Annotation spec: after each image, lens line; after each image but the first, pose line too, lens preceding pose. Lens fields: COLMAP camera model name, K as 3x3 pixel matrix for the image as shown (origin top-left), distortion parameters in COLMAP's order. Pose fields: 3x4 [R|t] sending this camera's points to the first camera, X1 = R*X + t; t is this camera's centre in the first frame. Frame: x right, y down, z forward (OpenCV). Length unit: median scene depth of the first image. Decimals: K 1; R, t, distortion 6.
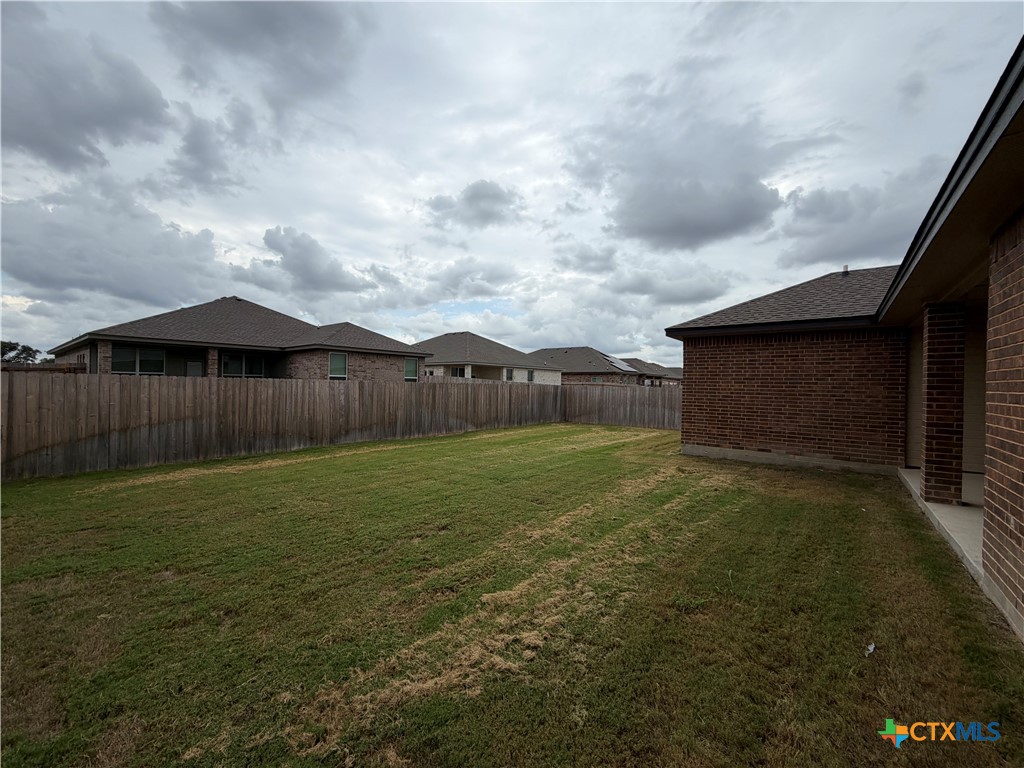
lens RADIAL K [[407.8, 0, 510.1], [0, 407.8, 385.0], [0, 0, 1]] dist [-0.001433, -0.000140]
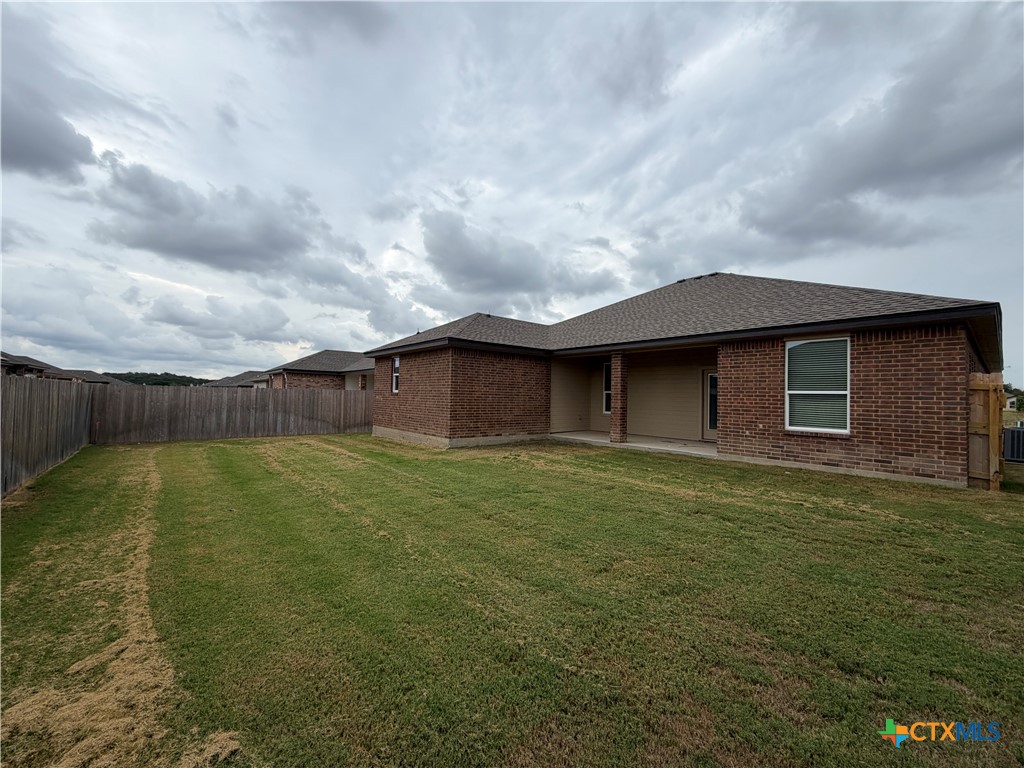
lens RADIAL K [[422.7, 0, 514.5], [0, 422.7, 386.0], [0, 0, 1]] dist [0.000895, 0.000163]
pose [[0.187448, 0.007497, 0.982246, -0.360179], [-0.014370, 0.999885, -0.004890, -0.000895], [-0.982169, -0.013198, 0.187534, 0.302401]]
